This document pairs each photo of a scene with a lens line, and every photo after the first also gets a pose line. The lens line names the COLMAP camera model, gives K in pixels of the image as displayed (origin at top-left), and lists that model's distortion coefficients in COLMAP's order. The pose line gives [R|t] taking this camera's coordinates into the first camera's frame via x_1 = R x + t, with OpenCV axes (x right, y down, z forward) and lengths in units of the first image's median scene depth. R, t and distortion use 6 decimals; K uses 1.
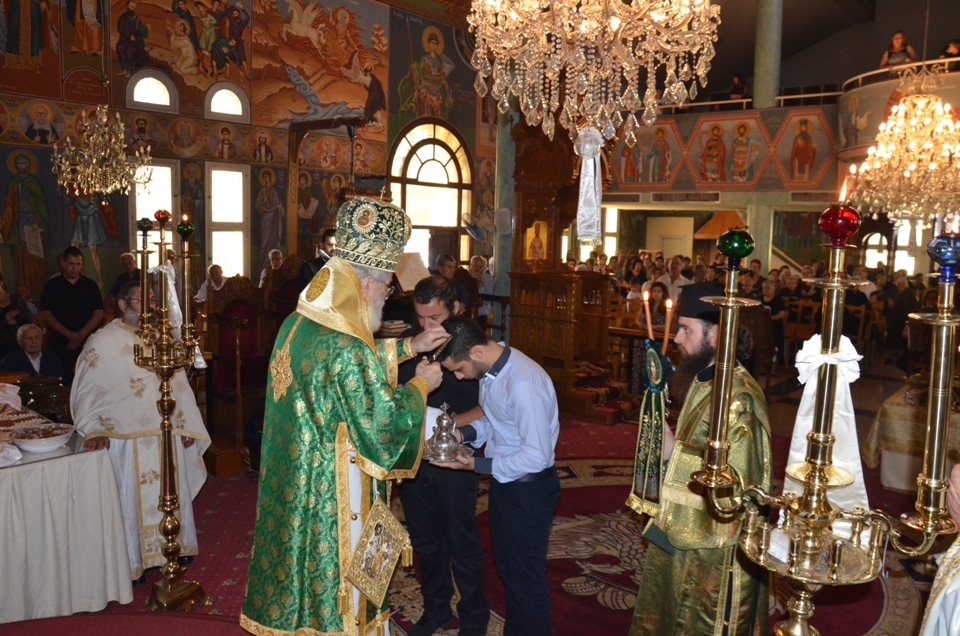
lens RADIAL K [[742.9, 0, 486.3], [0, 742.9, 320.3], [0, 0, 1]] dist [-0.164272, 0.119956]
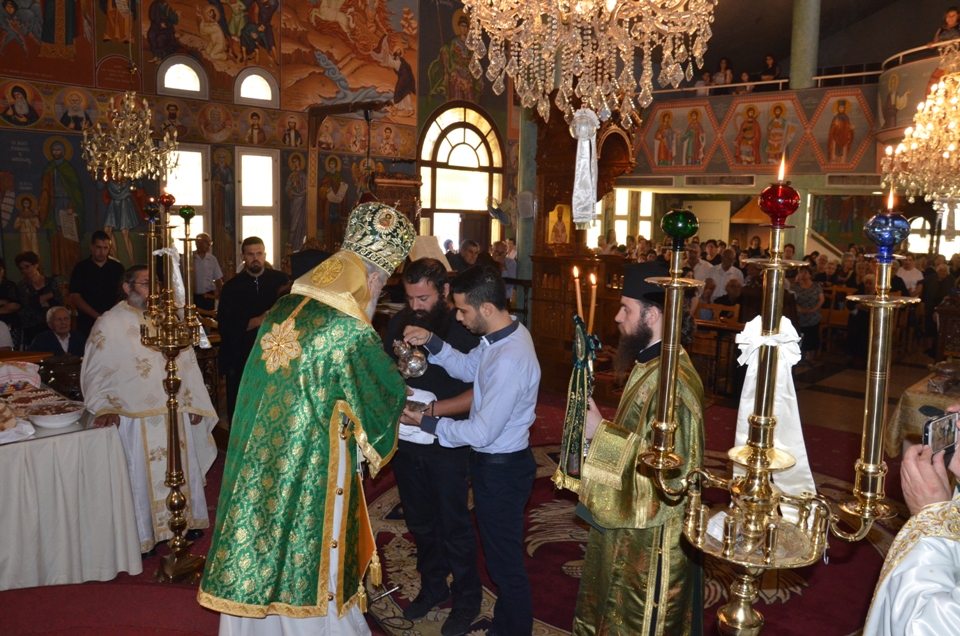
lens RADIAL K [[744.9, 0, 483.3], [0, 744.9, 318.8], [0, 0, 1]] dist [-0.160829, 0.118998]
pose [[0.998343, 0.005996, -0.057232, 0.024231], [-0.004917, 0.999808, 0.018984, 0.001188], [0.057335, -0.018671, 0.998180, -0.002731]]
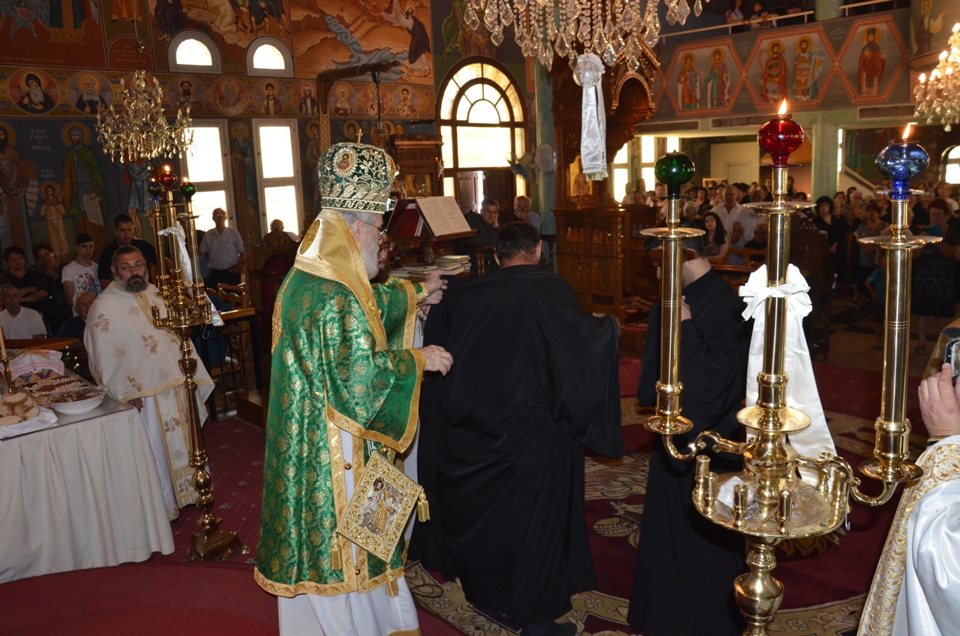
lens RADIAL K [[742.9, 0, 486.3], [0, 742.9, 320.3], [0, 0, 1]] dist [-0.164272, 0.119956]
pose [[0.993600, -0.046809, -0.102804, 0.035403], [0.054912, 0.995483, 0.077449, -0.000138], [0.098714, -0.082598, 0.991682, 0.010949]]
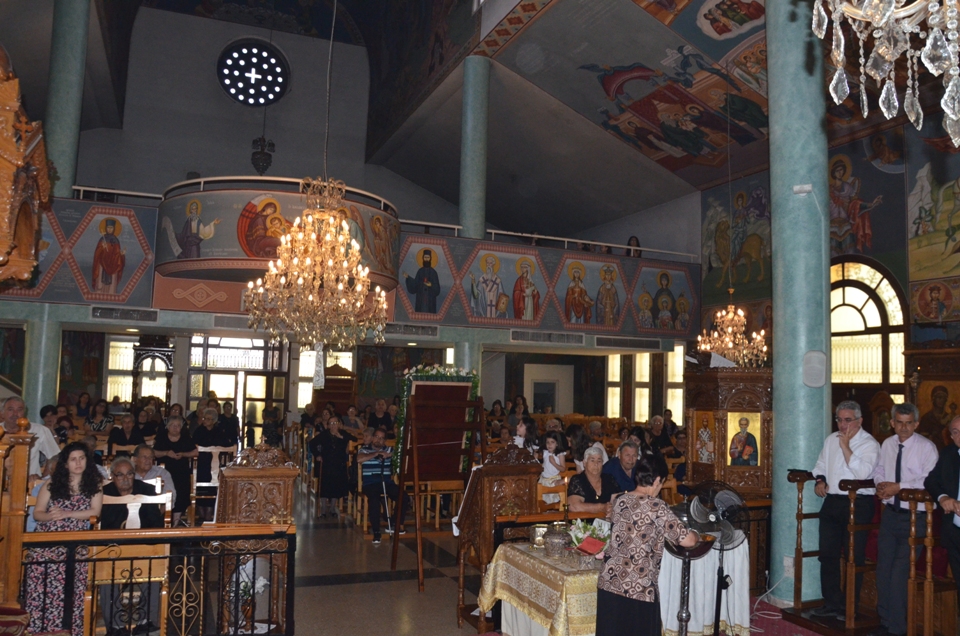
lens RADIAL K [[742.9, 0, 486.3], [0, 742.9, 320.3], [0, 0, 1]] dist [-0.164272, 0.119956]
pose [[0.461816, 0.062048, 0.884803, -0.126033], [0.086825, 0.989597, -0.114714, -0.058897], [-0.882716, 0.129799, 0.451624, 0.452276]]
